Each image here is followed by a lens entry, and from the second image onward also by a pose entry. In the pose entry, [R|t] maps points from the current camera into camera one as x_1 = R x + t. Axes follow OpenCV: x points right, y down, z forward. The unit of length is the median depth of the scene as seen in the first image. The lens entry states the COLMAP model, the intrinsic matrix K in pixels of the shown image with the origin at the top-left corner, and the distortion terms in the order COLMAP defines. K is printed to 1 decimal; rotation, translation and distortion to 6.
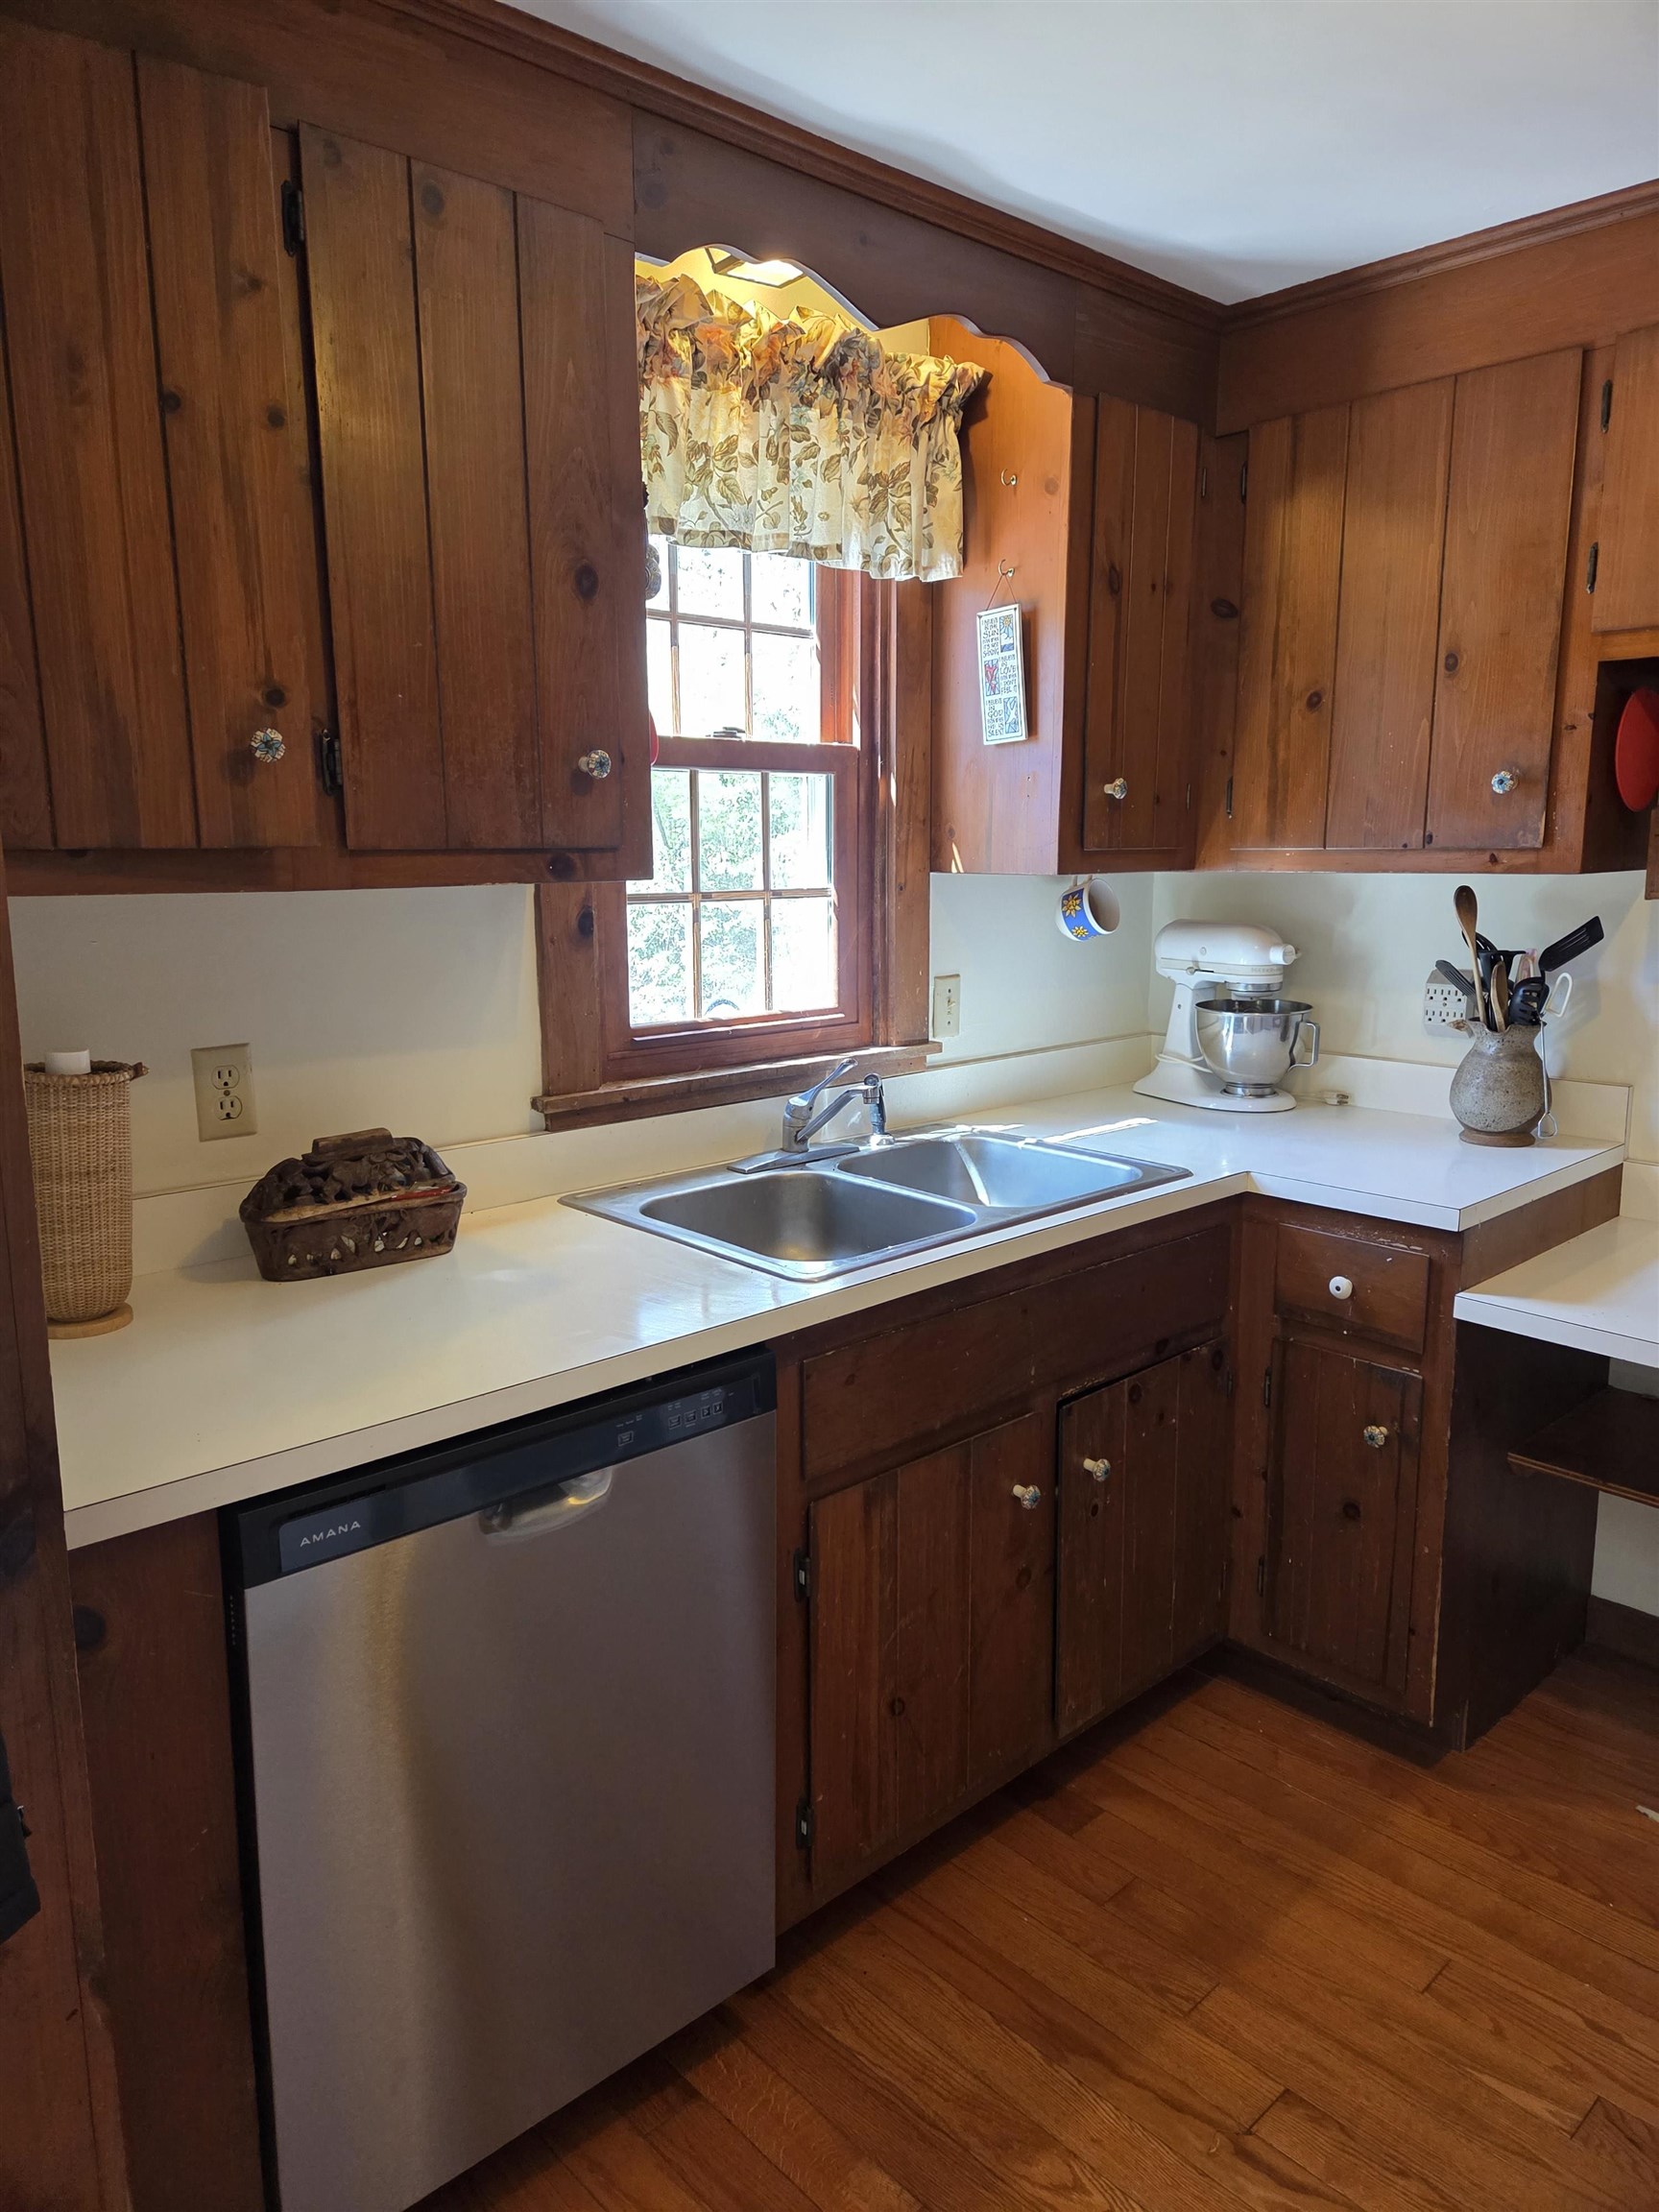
lens RADIAL K [[1469.8, 0, 837.5], [0, 1469.8, 1092.0], [0, 0, 1]] dist [0.076796, -0.068402]
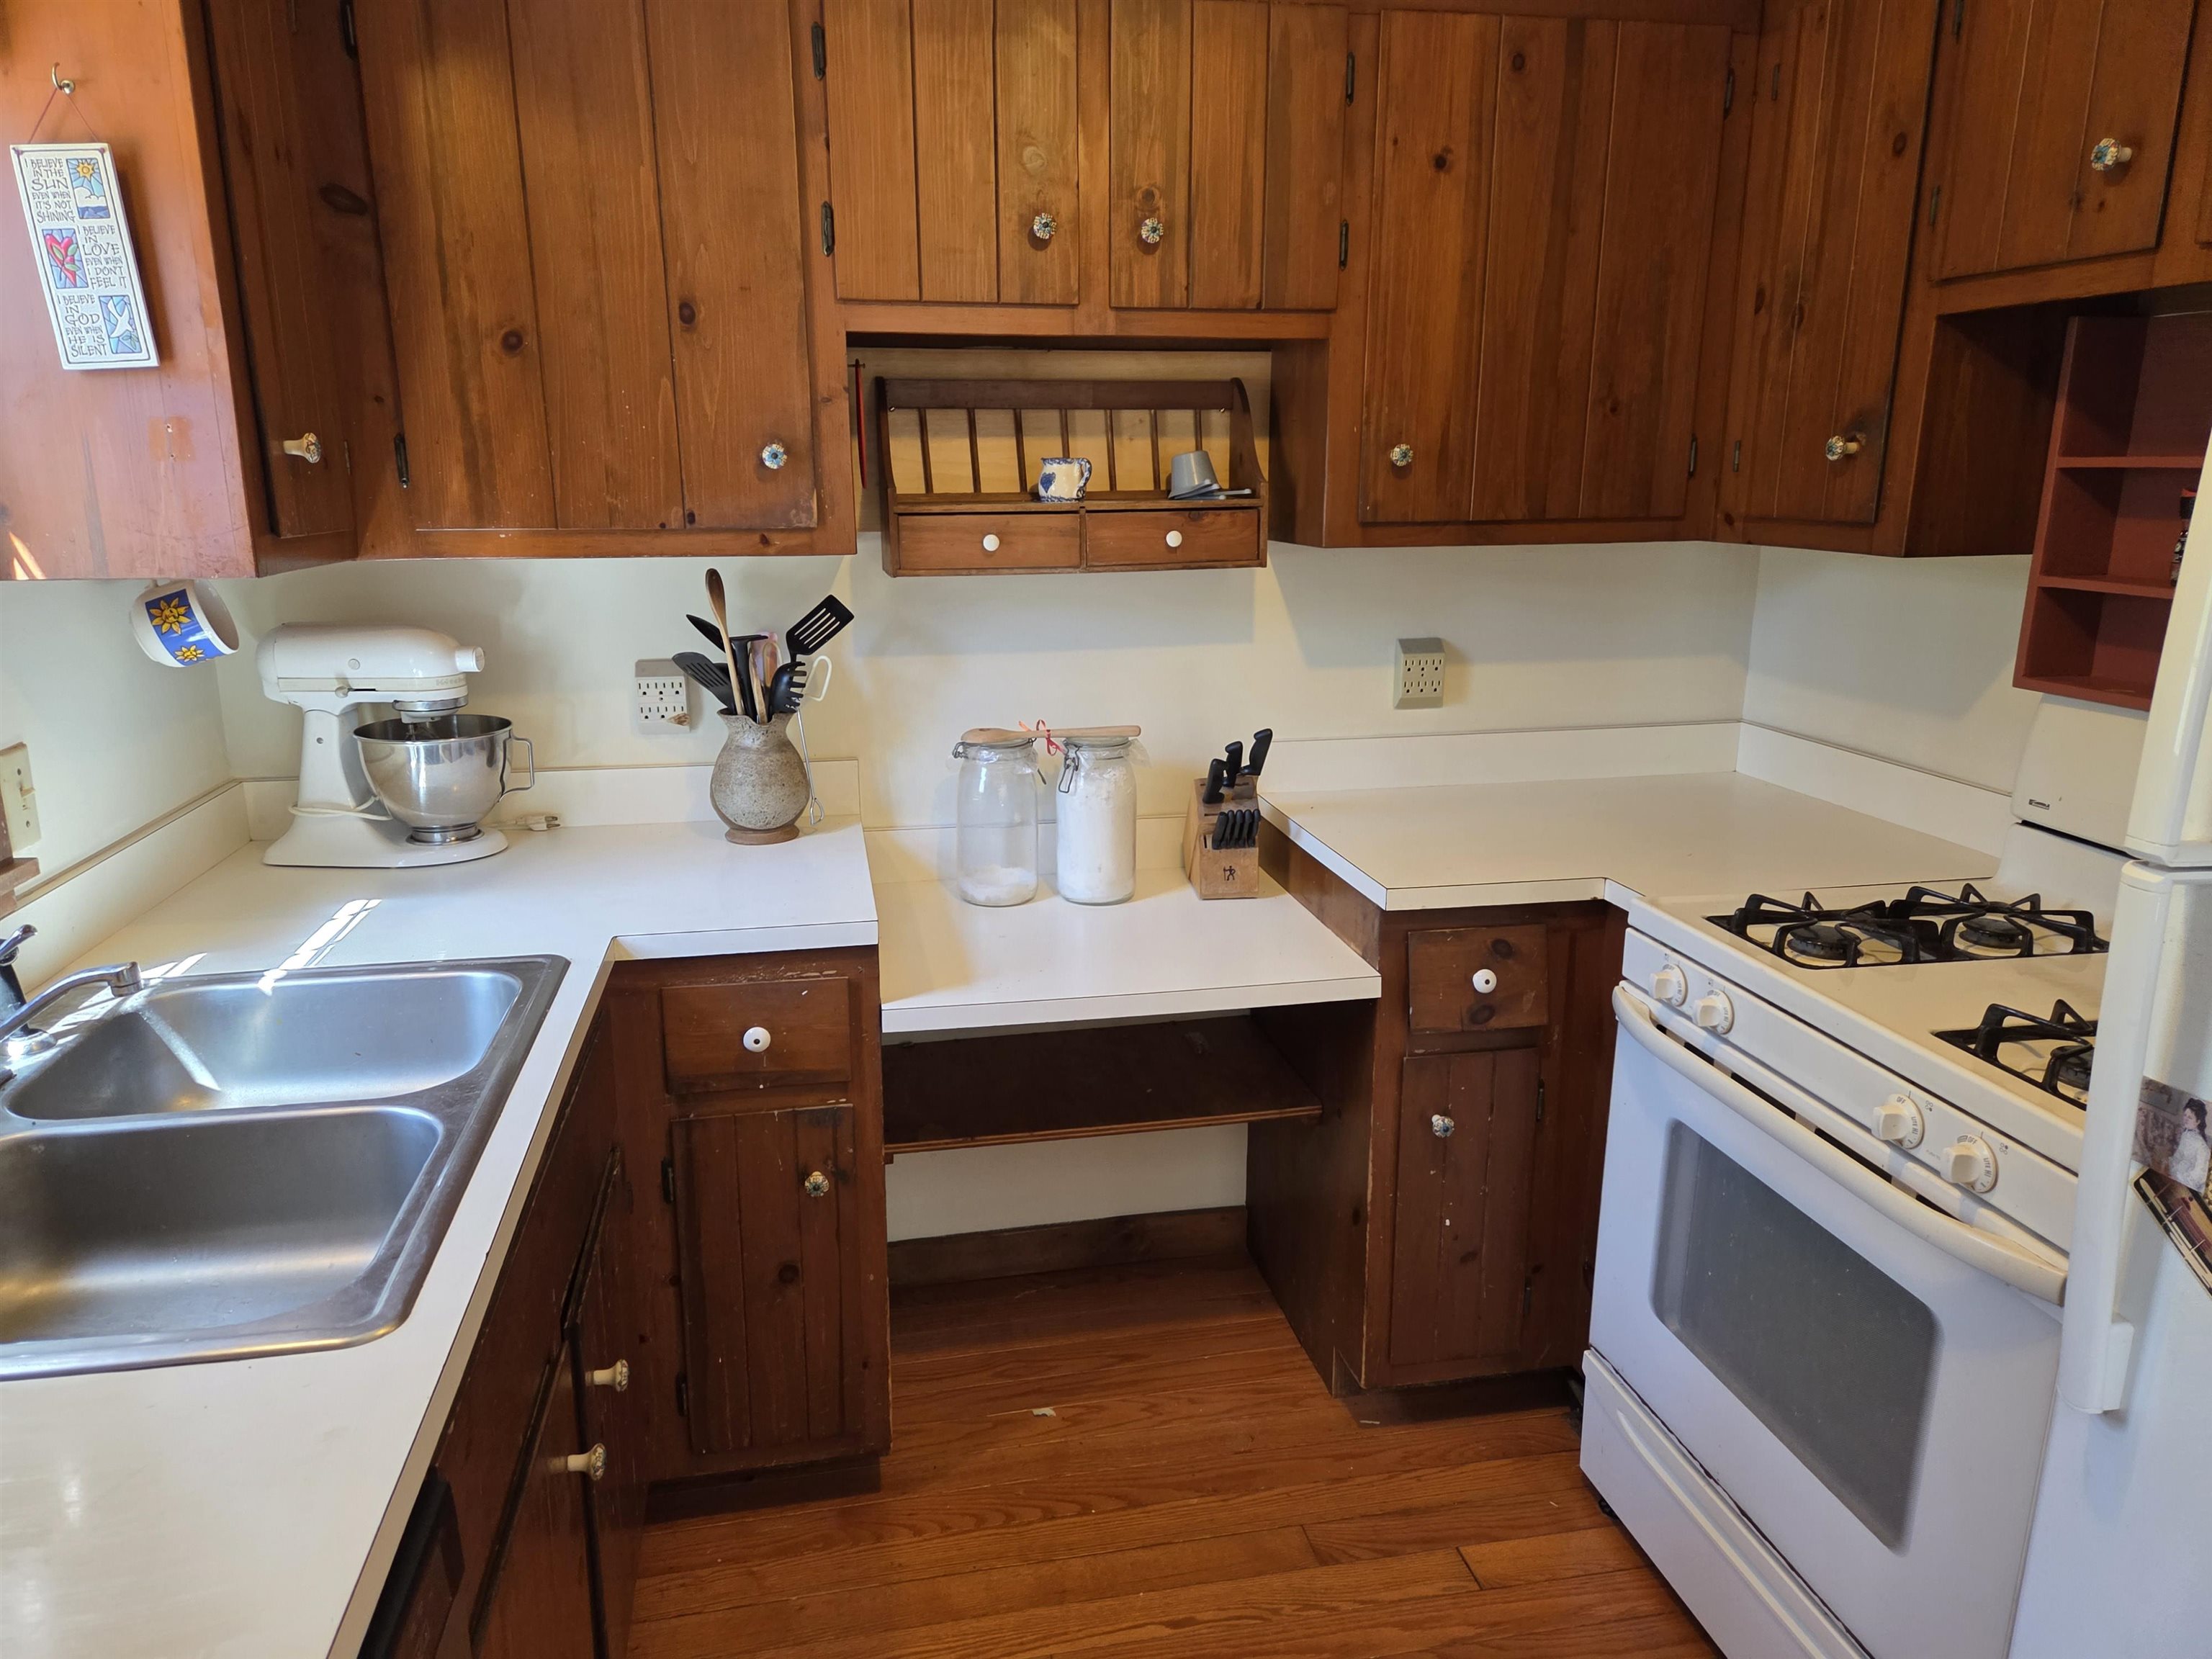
lens RADIAL K [[1469.8, 0, 1089.8], [0, 1469.8, 829.3], [0, 0, 1]] dist [0.076796, -0.068402]
pose [[0.530407, -0.195039, 0.825002, -0.226639], [0.145160, 0.979697, 0.138285, -0.073553], [-0.835223, 0.046410, 0.547950, 0.318197]]
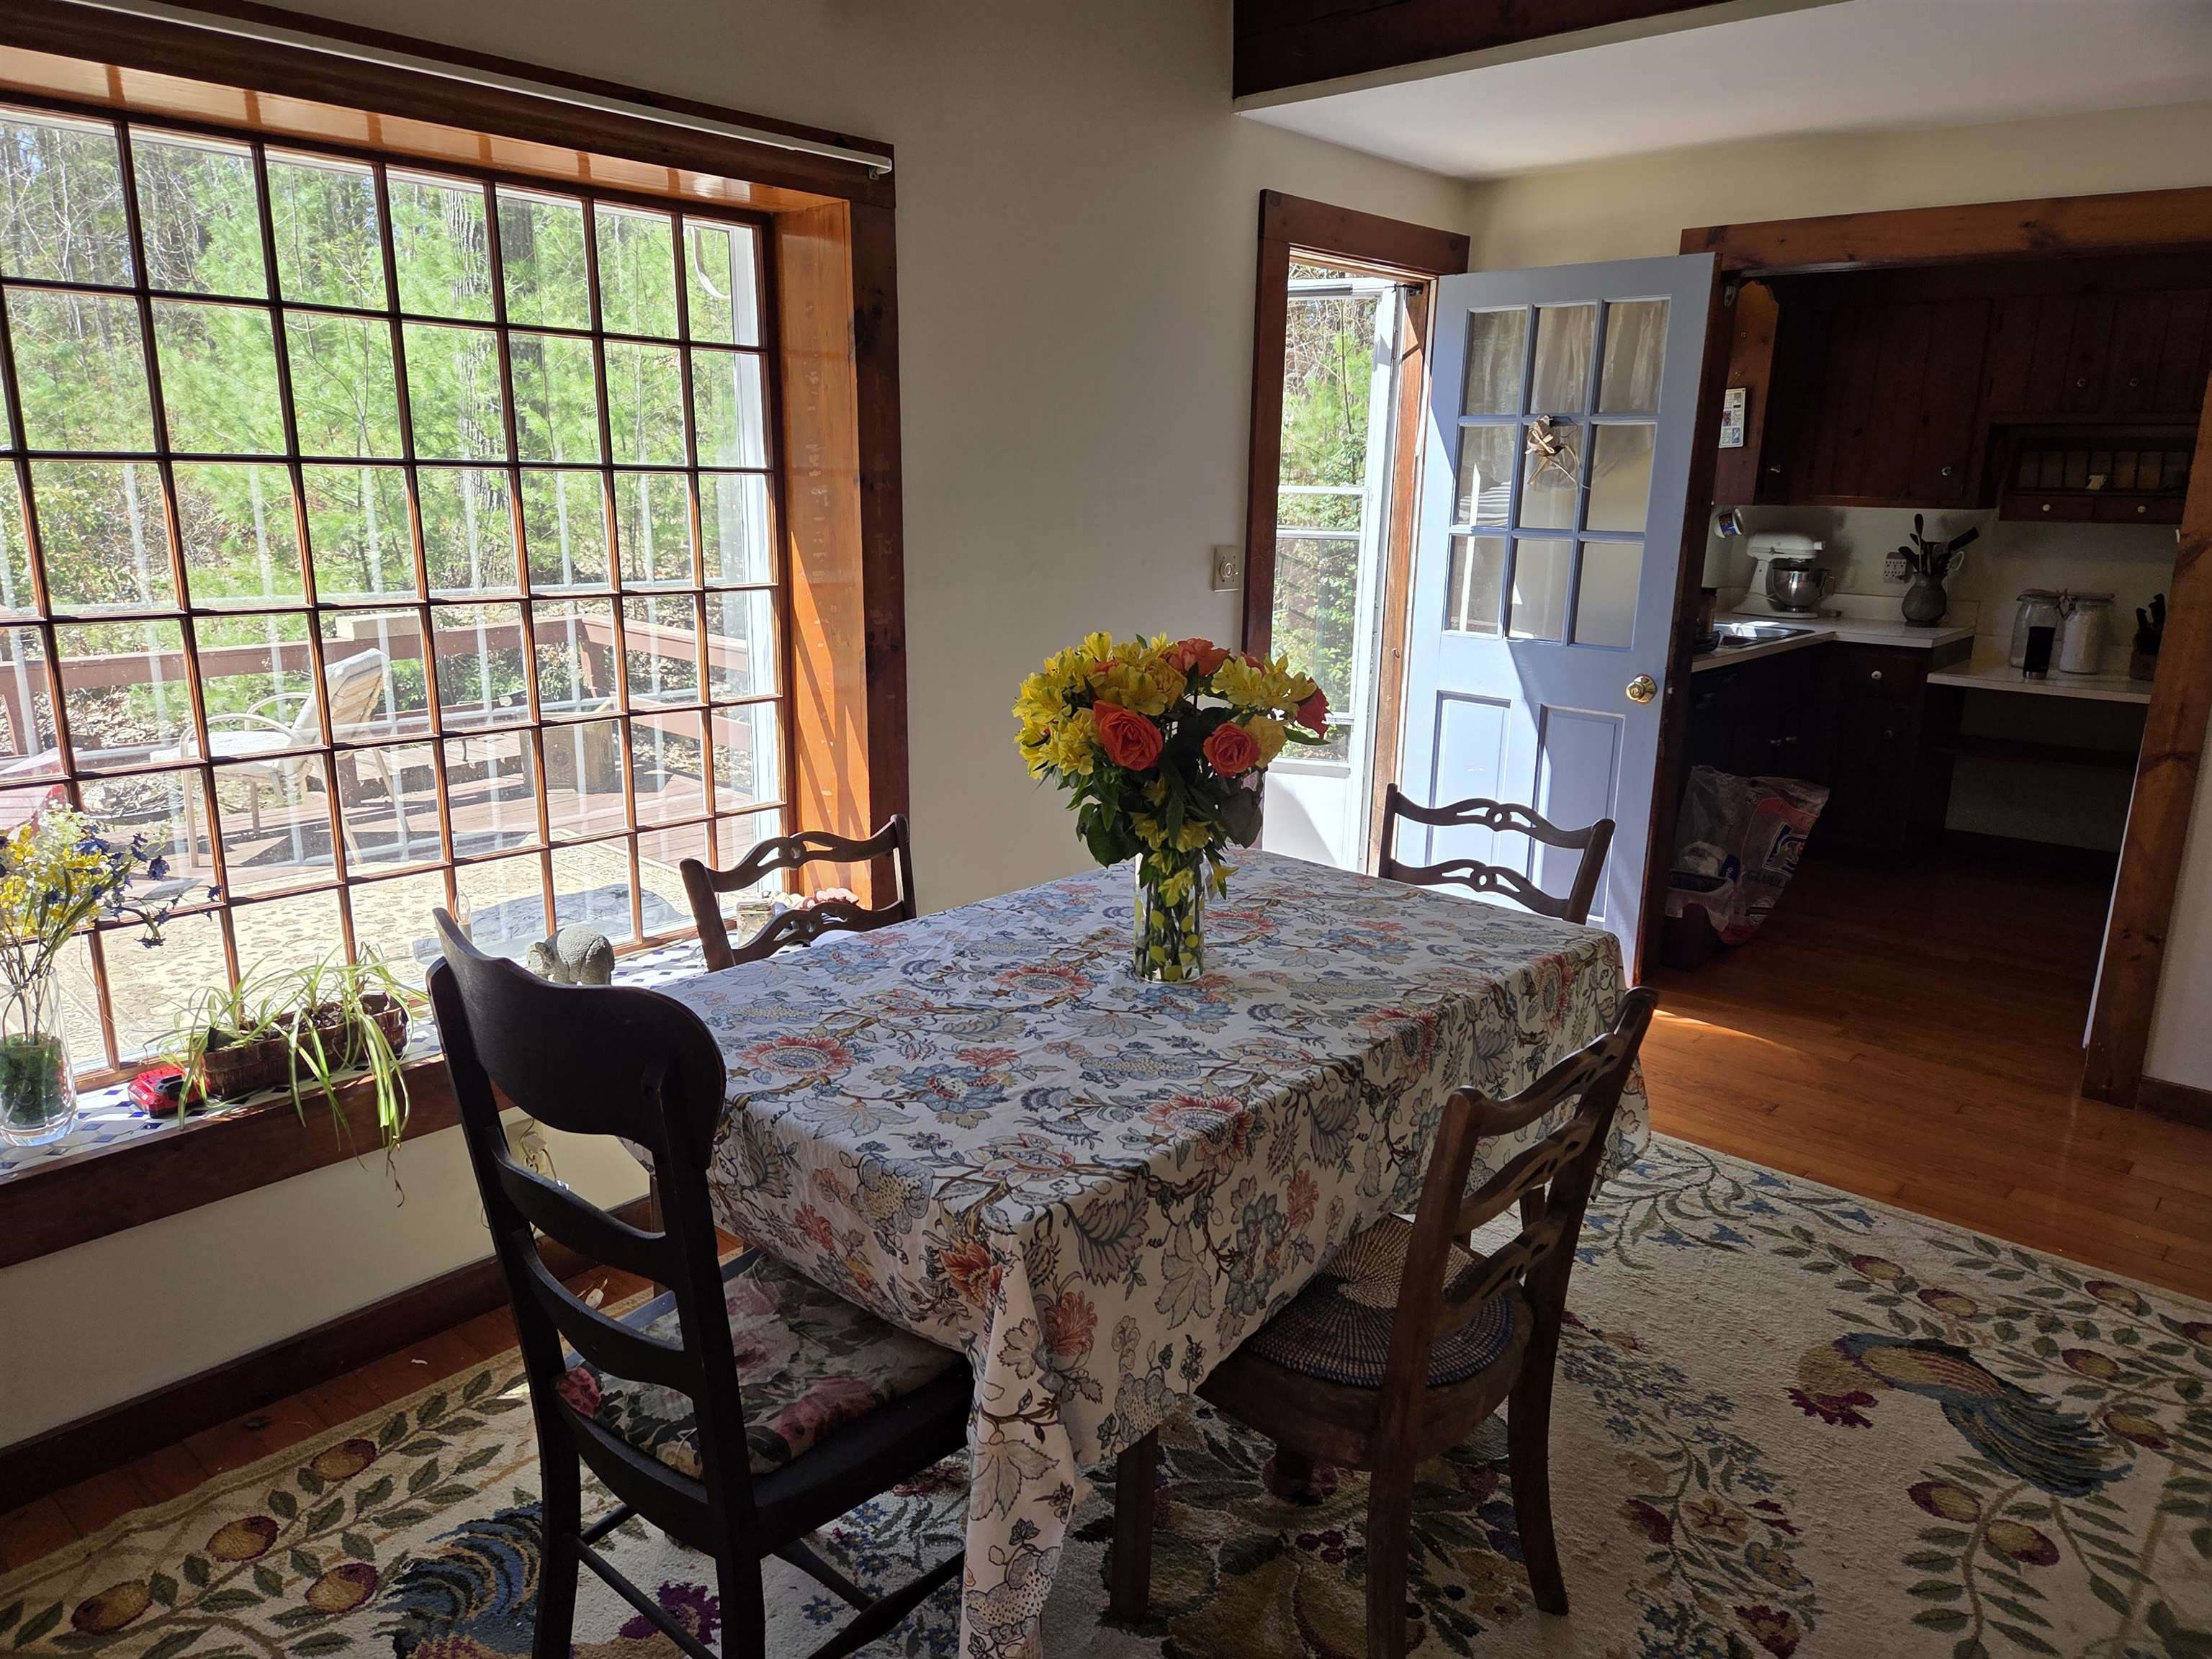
lens RADIAL K [[1469.8, 0, 1096.3], [0, 1469.8, 829.7], [0, 0, 1]] dist [0.076796, -0.068402]
pose [[0.995914, 0.005217, 0.090157, -1.077723], [-0.011027, 0.997885, 0.064064, 0.220881], [-0.089633, -0.064796, 0.993865, -1.262091]]
